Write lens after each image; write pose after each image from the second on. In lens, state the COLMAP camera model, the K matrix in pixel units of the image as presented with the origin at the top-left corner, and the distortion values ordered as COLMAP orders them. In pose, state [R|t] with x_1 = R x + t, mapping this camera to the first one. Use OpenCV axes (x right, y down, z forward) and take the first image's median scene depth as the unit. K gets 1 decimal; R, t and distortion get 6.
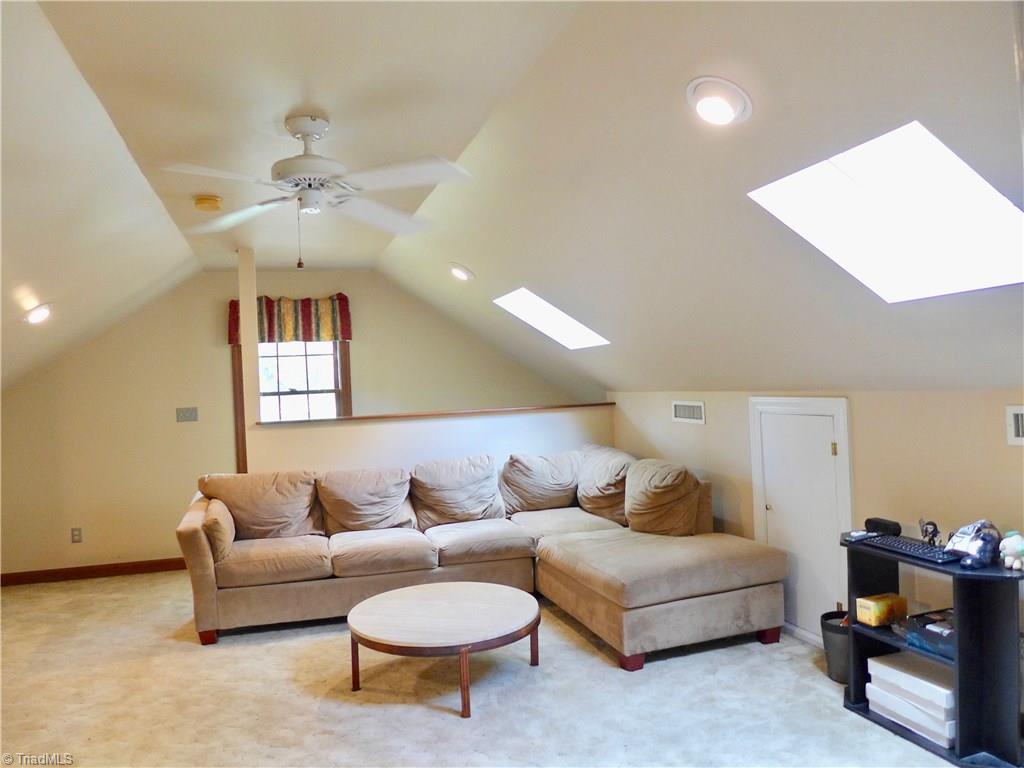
lens RADIAL K [[743.3, 0, 505.5], [0, 743.3, 385.0], [0, 0, 1]] dist [-0.042683, 0.009323]
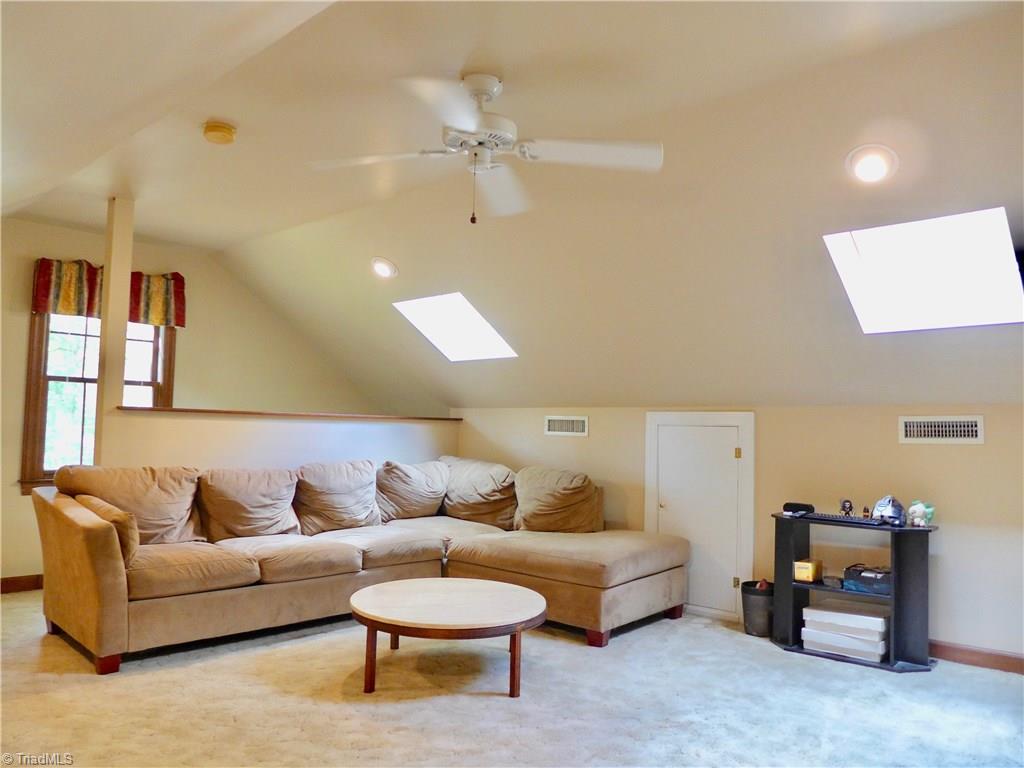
lens RADIAL K [[743.3, 0, 502.2], [0, 743.3, 384.4], [0, 0, 1]] dist [-0.042683, 0.009323]
pose [[0.859465, 0.093621, 0.502548, -0.479708], [-0.057409, 0.994544, -0.087096, 0.091526], [-0.507960, 0.046005, 0.860151, 0.099818]]
